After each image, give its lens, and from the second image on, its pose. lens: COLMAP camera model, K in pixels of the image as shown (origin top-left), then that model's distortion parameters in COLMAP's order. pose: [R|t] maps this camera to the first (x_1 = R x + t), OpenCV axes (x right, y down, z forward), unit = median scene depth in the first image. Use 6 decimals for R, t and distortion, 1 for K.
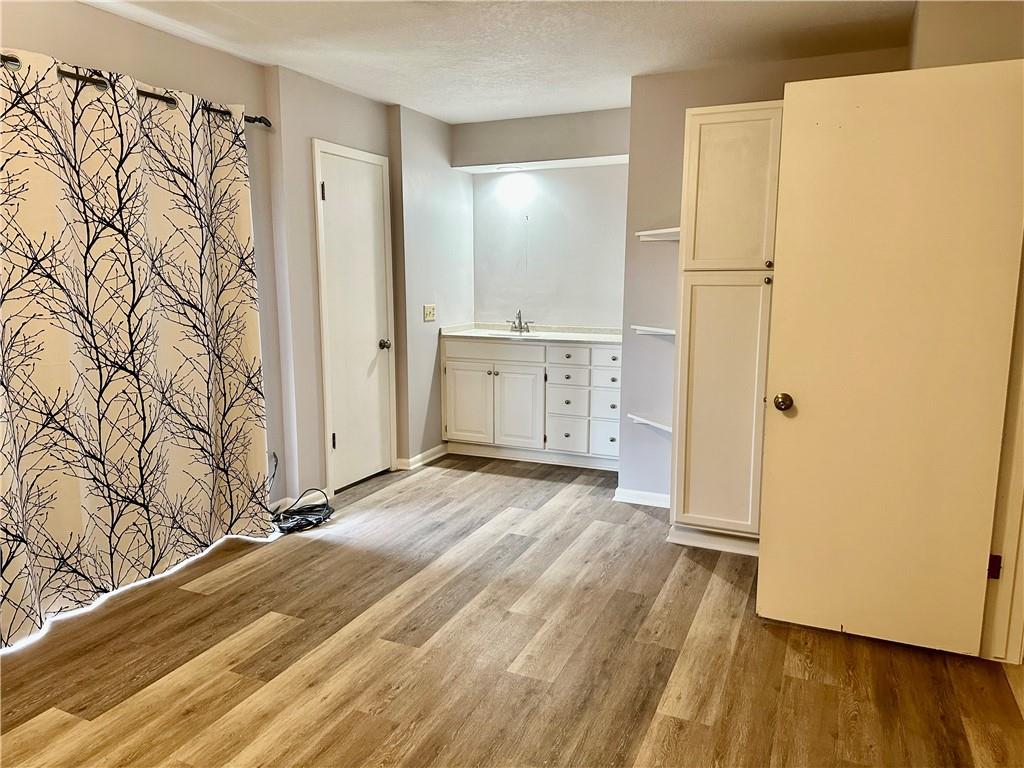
lens RADIAL K [[721.2, 0, 504.4], [0, 721.2, 382.9], [0, 0, 1]] dist [0.073021, -0.091618]
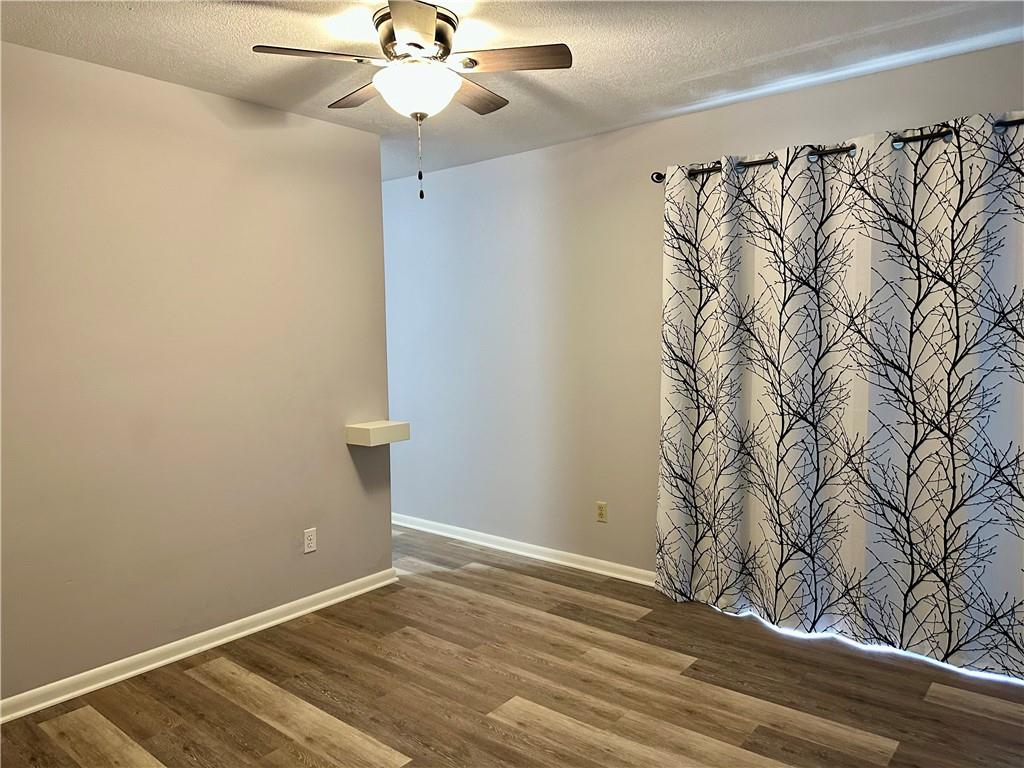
lens RADIAL K [[721.2, 0, 502.4], [0, 721.2, 382.7], [0, 0, 1]] dist [0.073021, -0.091618]
pose [[-0.264883, 0.077247, -0.961182, 0.556302], [-0.127548, 0.985221, 0.114329, -0.120061], [0.955808, 0.152881, -0.251115, 0.724022]]
